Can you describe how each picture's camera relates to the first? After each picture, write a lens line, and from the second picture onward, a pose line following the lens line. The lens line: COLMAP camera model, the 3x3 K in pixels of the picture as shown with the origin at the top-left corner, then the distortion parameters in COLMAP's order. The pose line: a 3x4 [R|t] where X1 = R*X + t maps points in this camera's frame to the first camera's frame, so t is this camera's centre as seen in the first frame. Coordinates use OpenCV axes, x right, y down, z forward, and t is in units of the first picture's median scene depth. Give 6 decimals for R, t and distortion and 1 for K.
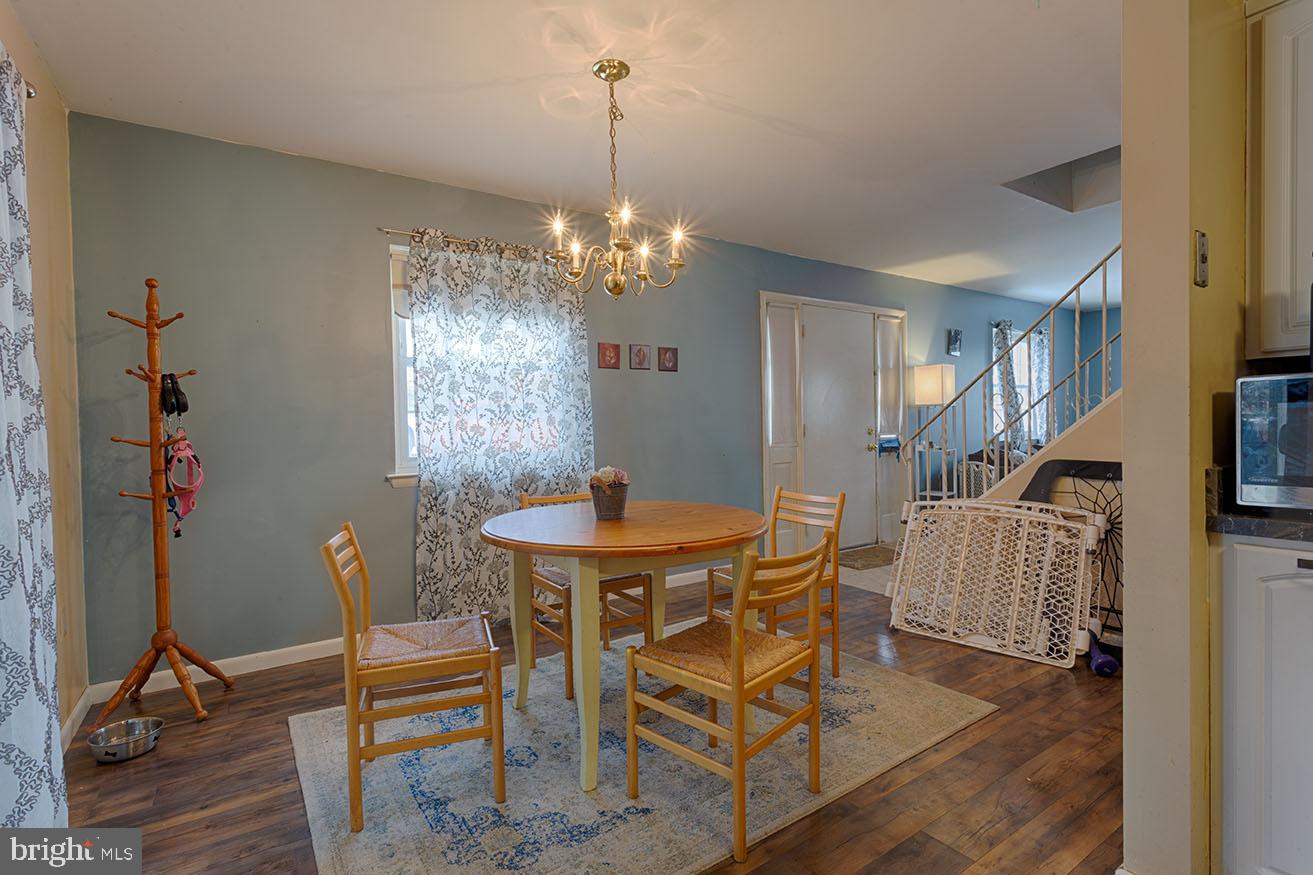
lens RADIAL K [[626.0, 0, 655.8], [0, 626.0, 439.1], [0, 0, 1]] dist [-0.000189, 0.000000]
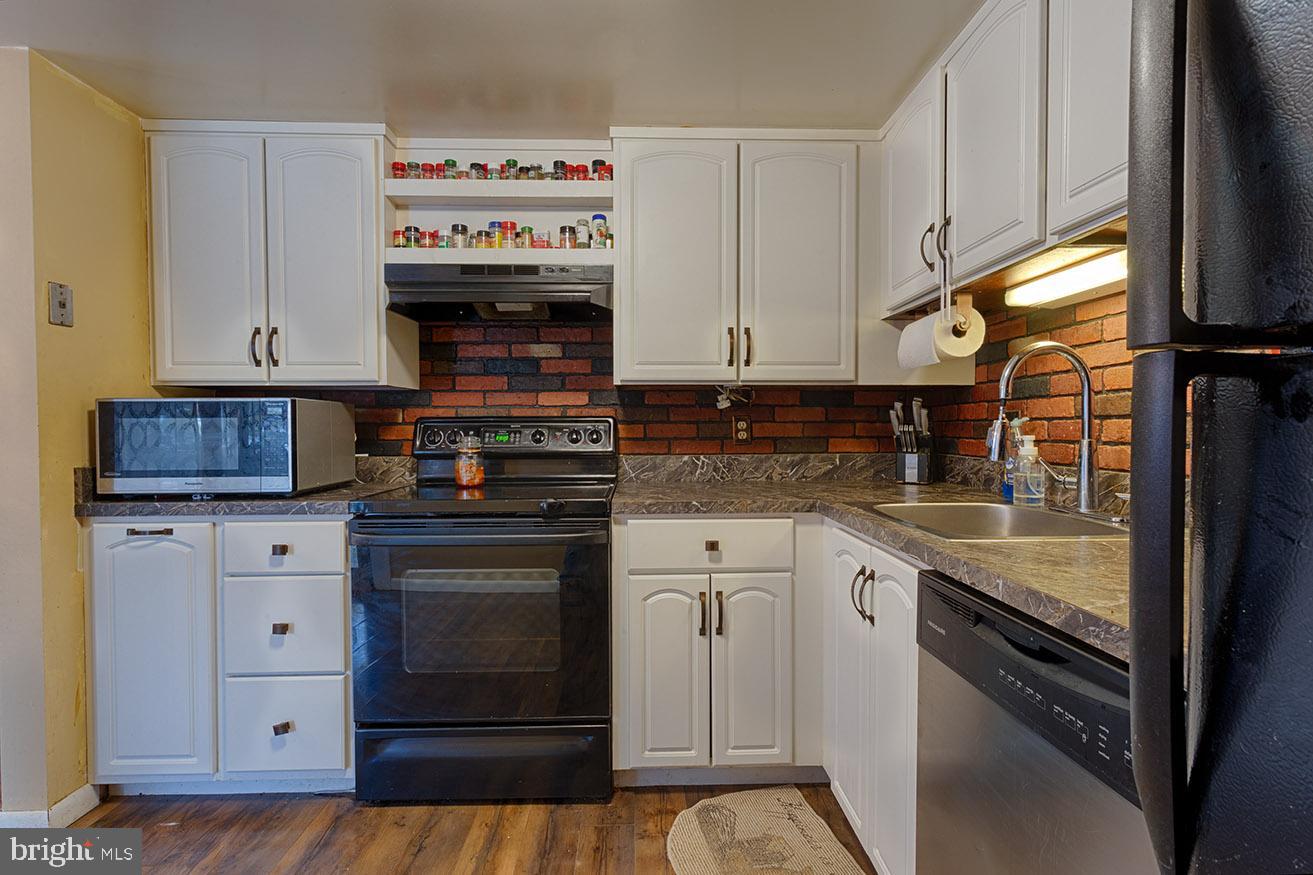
lens RADIAL K [[626.0, 0, 656.2], [0, 626.0, 437.9], [0, 0, 1]] dist [-0.000189, 0.000000]
pose [[0.539774, -0.001553, 0.841808, 0.444226], [0.007623, 0.999966, -0.003044, -0.001201], [-0.841775, 0.008060, 0.539768, -0.711939]]
